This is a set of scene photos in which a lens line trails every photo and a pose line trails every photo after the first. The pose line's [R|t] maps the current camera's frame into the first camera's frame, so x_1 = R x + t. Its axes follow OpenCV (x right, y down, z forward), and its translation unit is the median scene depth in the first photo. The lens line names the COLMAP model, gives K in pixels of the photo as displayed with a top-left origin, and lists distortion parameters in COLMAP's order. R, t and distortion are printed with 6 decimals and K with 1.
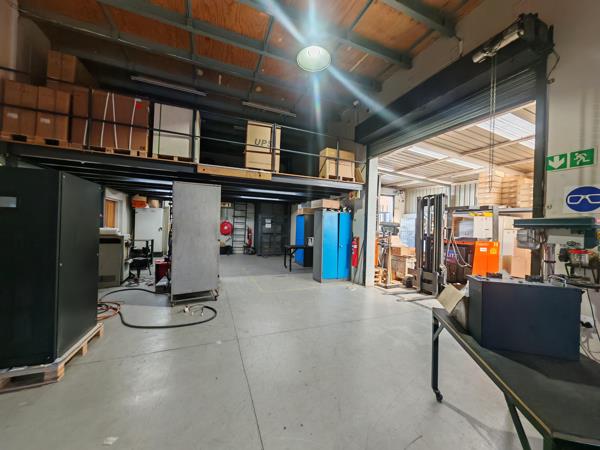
lens RADIAL K [[223.4, 0, 299.2], [0, 223.4, 225.2], [0, 0, 1]] dist [-0.005188, 0.001158]
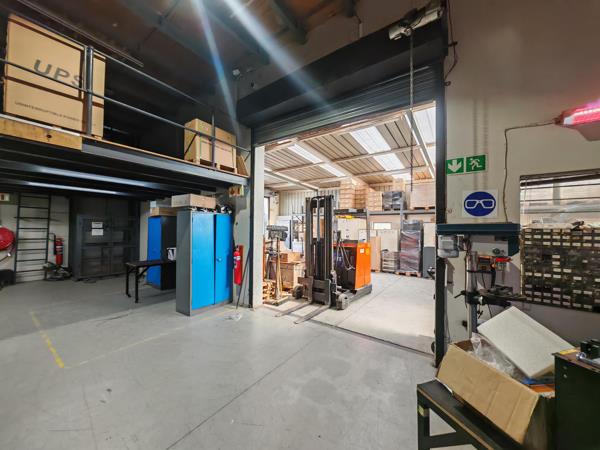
lens RADIAL K [[223.4, 0, 300.7], [0, 223.4, 224.8], [0, 0, 1]] dist [-0.005188, 0.001158]
pose [[0.840985, -0.013793, 0.540882, 0.019808], [0.017731, 0.999841, -0.002072, -0.015447], [-0.540768, 0.011333, 0.841096, 0.264874]]
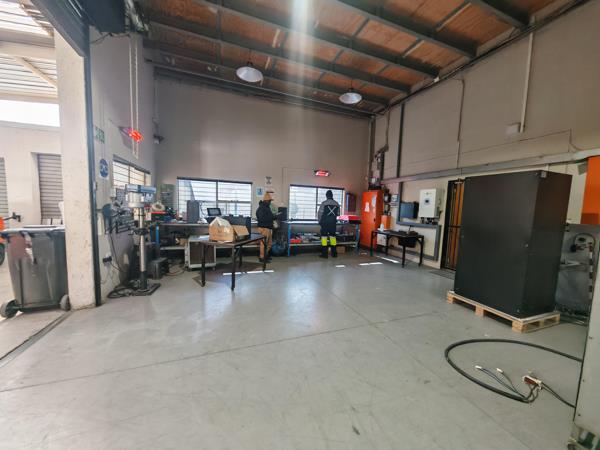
lens RADIAL K [[223.4, 0, 299.0], [0, 223.4, 225.3], [0, 0, 1]] dist [-0.005188, 0.001158]
pose [[-0.997198, -0.066478, 0.034297, 0.019355], [-0.063347, 0.994325, 0.085475, 0.018312], [-0.039784, 0.083063, -0.995750, 1.045082]]
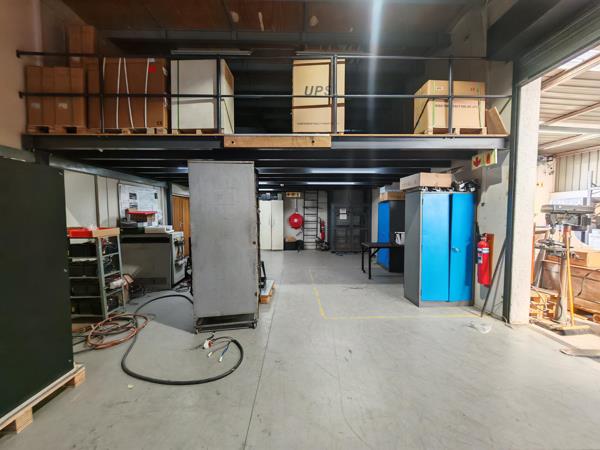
lens RADIAL K [[223.4, 0, 299.3], [0, 223.4, 224.9], [0, 0, 1]] dist [-0.005188, 0.001158]
pose [[0.933509, -0.015546, -0.358217, 0.012743], [0.030773, 0.998847, 0.036844, -0.006436], [0.357231, -0.045418, 0.932911, 0.337201]]
